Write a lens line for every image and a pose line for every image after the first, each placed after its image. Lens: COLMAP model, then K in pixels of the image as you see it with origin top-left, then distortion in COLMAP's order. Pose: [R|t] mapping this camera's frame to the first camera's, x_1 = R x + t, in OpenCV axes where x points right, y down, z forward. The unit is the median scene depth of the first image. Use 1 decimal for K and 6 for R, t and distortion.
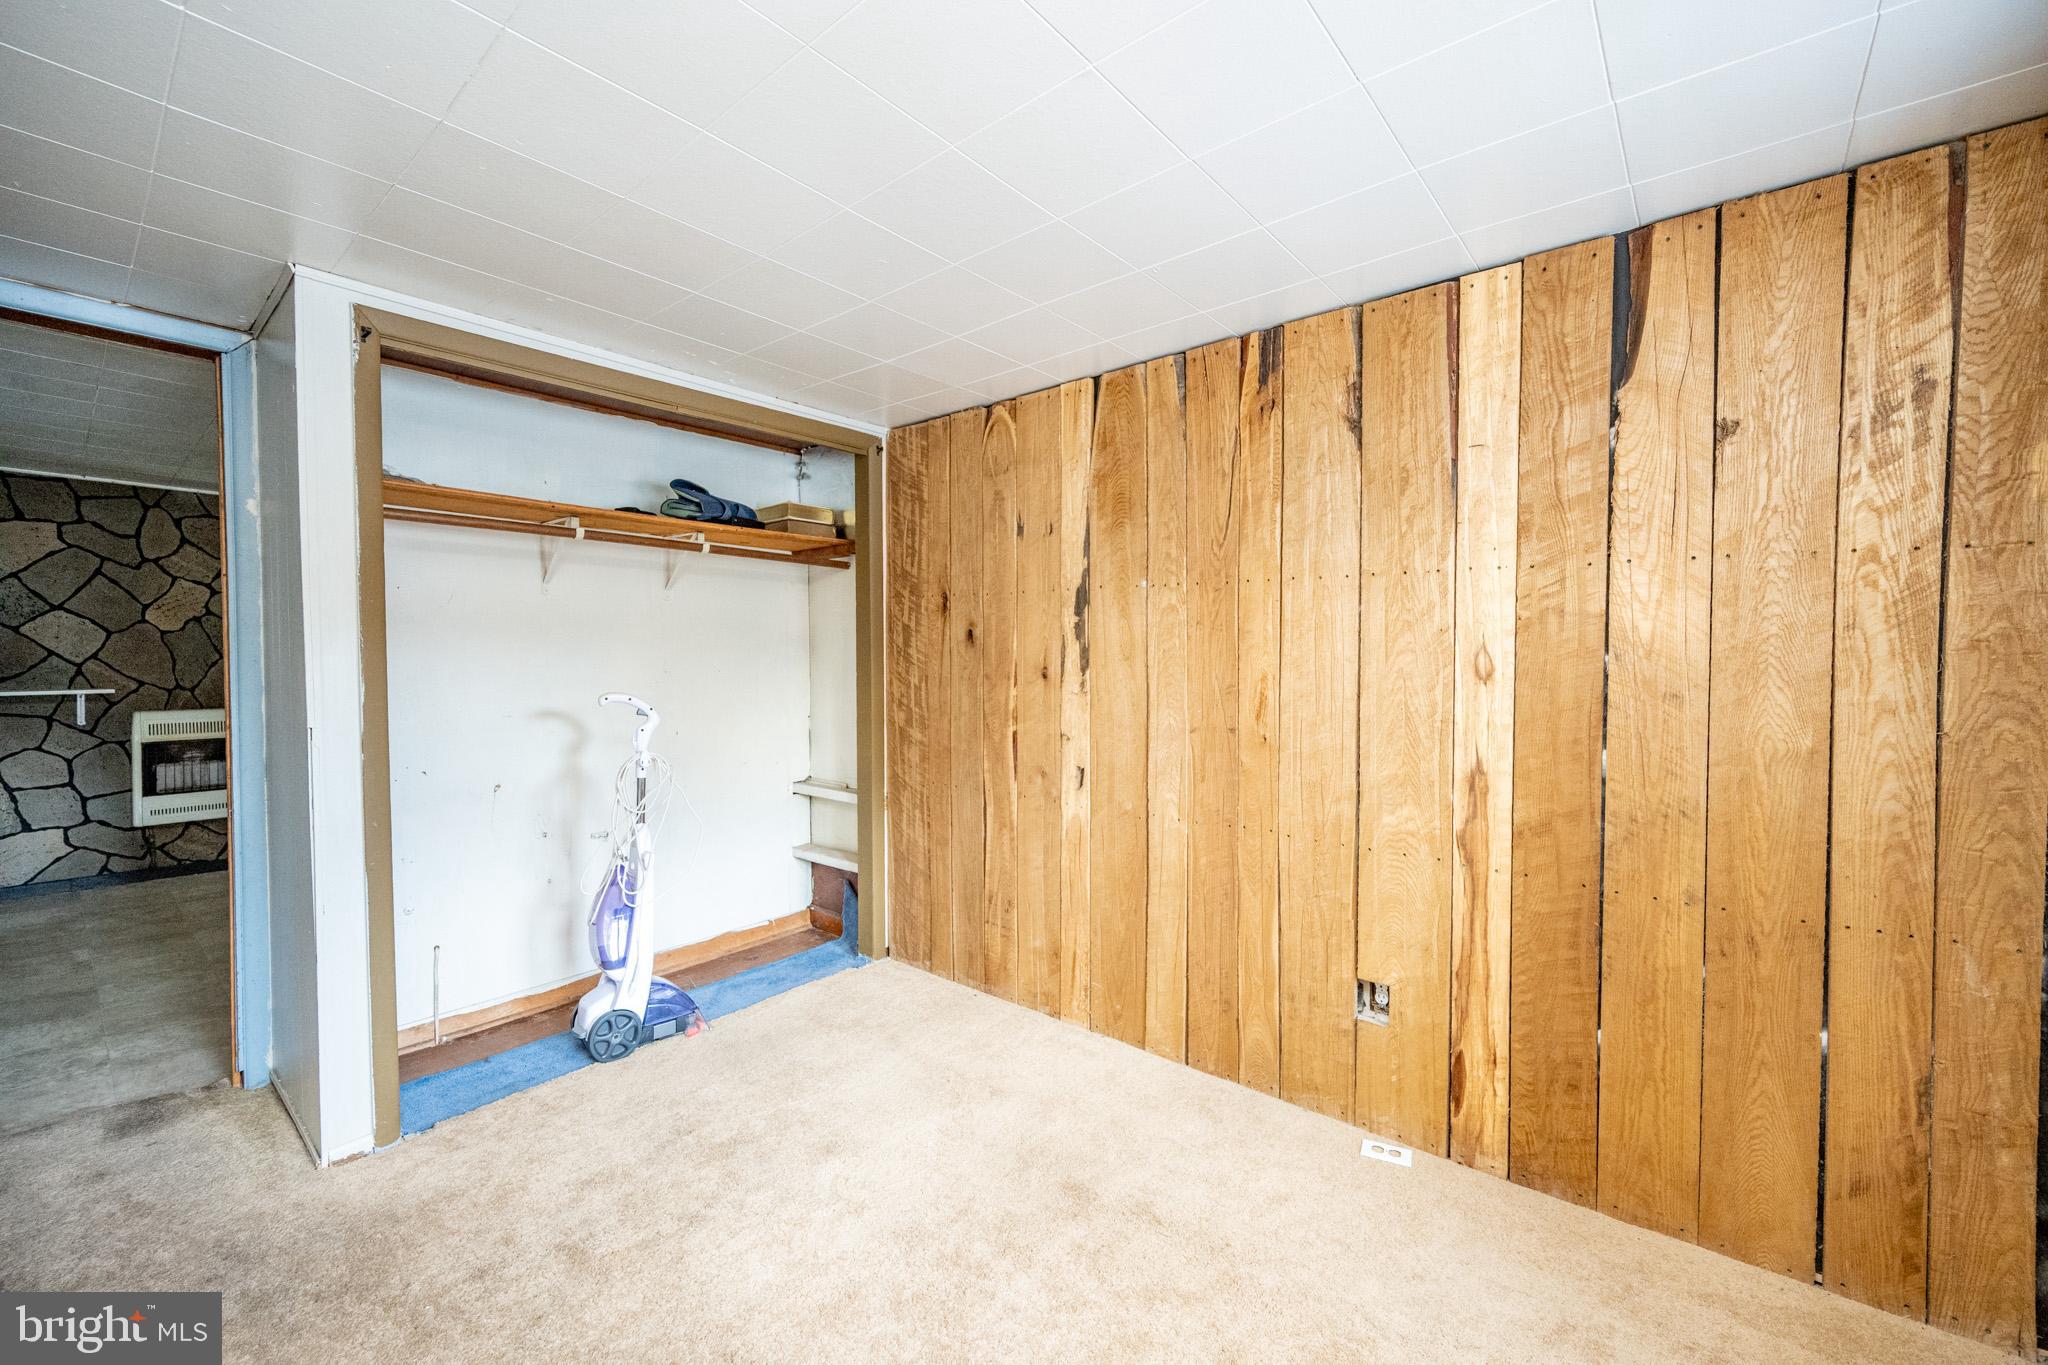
lens RADIAL K [[874.9, 0, 980.9], [0, 874.9, 674.8], [0, 0, 1]] dist [-0.001321, -0.000304]
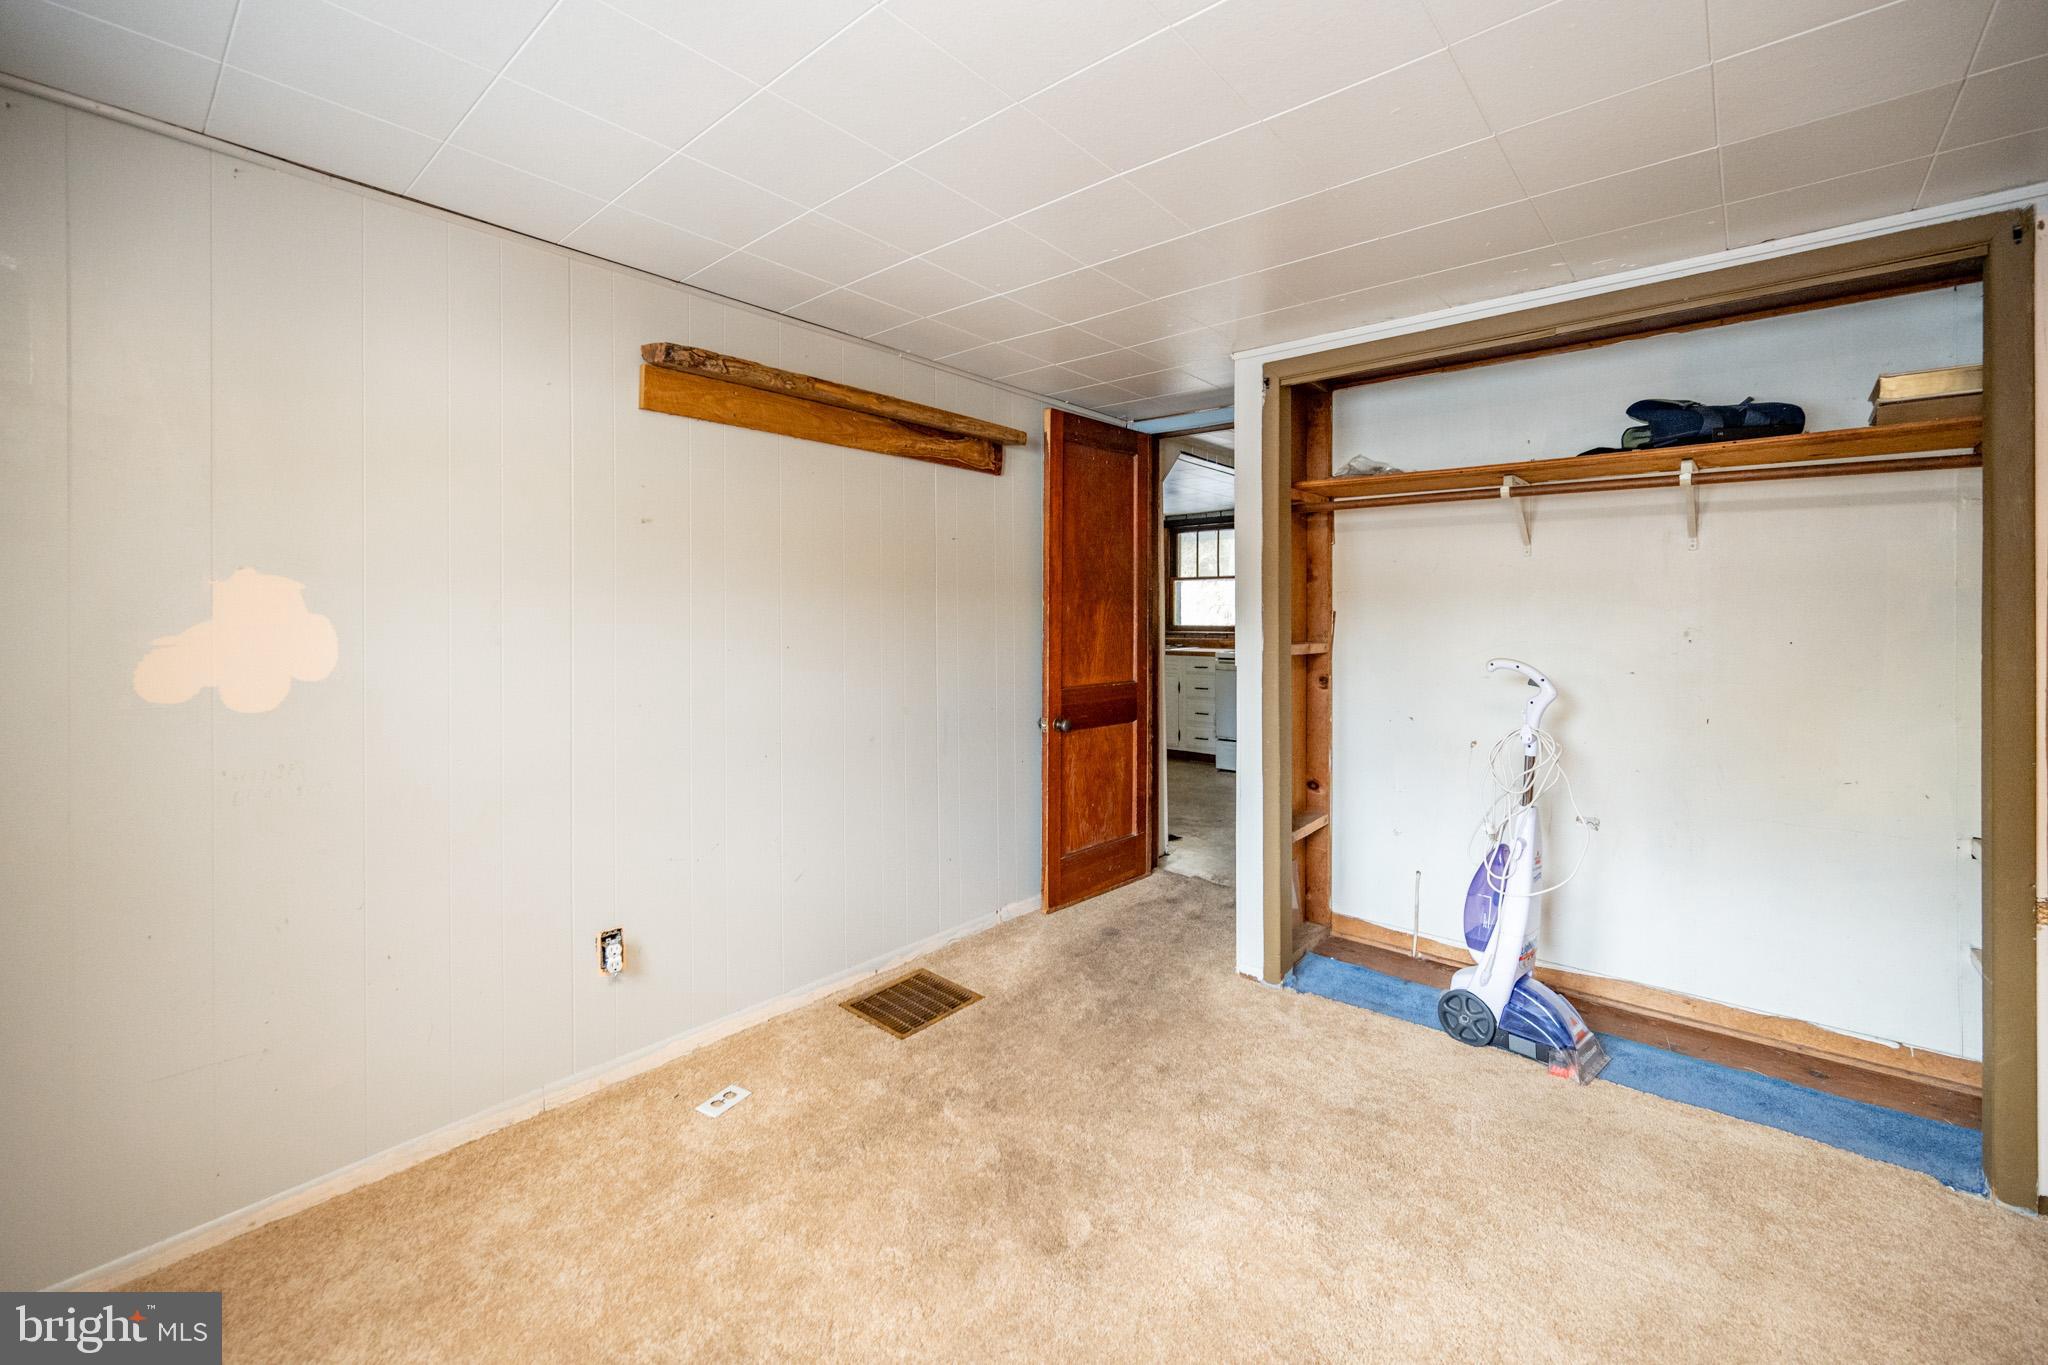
lens RADIAL K [[810.8, 0, 1060.9], [0, 810.8, 632.2], [0, 0, 1]] dist [-0.001007, -0.000367]
pose [[0.017050, 0.020578, -0.999643, 0.431758], [-0.027674, 0.999415, 0.020102, -0.012815], [0.999472, 0.027322, 0.017610, 0.508441]]
